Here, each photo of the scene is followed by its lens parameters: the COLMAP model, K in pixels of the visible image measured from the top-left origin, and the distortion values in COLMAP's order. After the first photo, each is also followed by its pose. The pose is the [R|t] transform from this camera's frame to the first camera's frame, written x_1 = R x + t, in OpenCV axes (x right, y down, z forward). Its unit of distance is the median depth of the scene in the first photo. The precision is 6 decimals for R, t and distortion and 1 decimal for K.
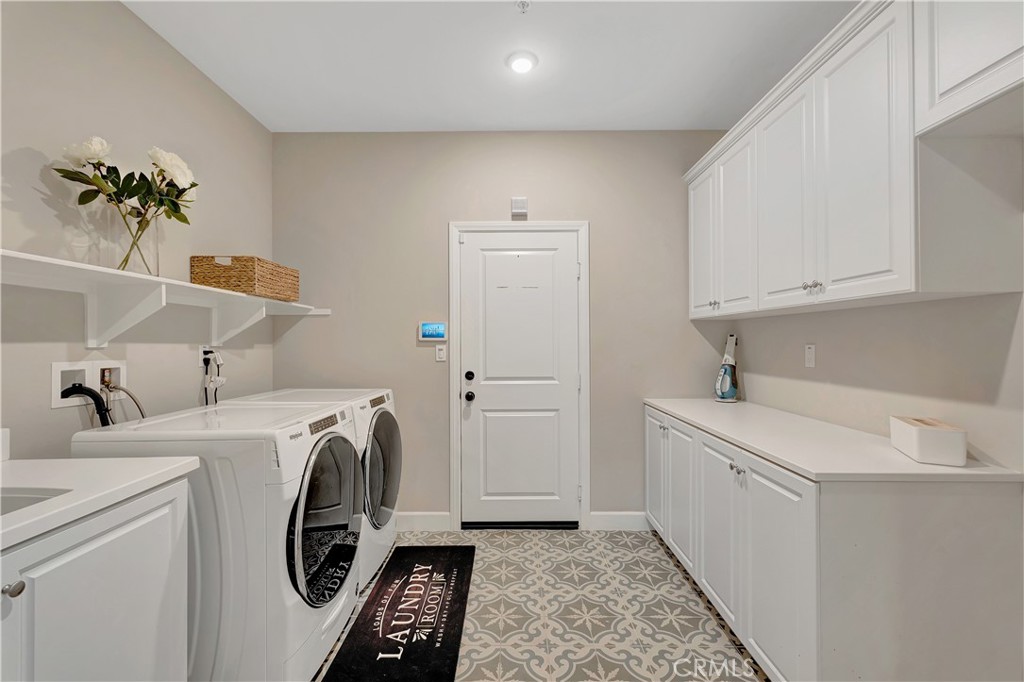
lens RADIAL K [[440.0, 0, 512.0], [0, 440.0, 341.0], [0, 0, 1]] dist [-0.000383, 0.000034]
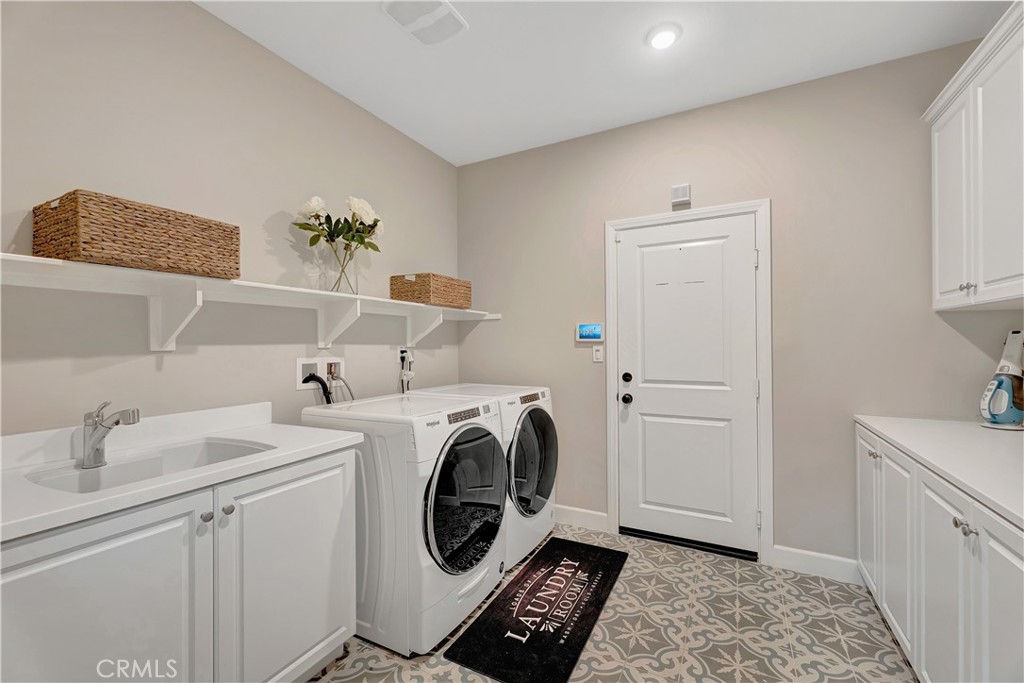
lens RADIAL K [[425.5, 0, 509.0], [0, 425.5, 343.7], [0, 0, 1]] dist [0.003374, 0.000282]
pose [[0.883872, -0.002034, -0.467724, 0.154441], [0.004446, 0.999982, 0.004055, -0.000821], [0.467707, -0.005663, 0.883865, 0.064652]]
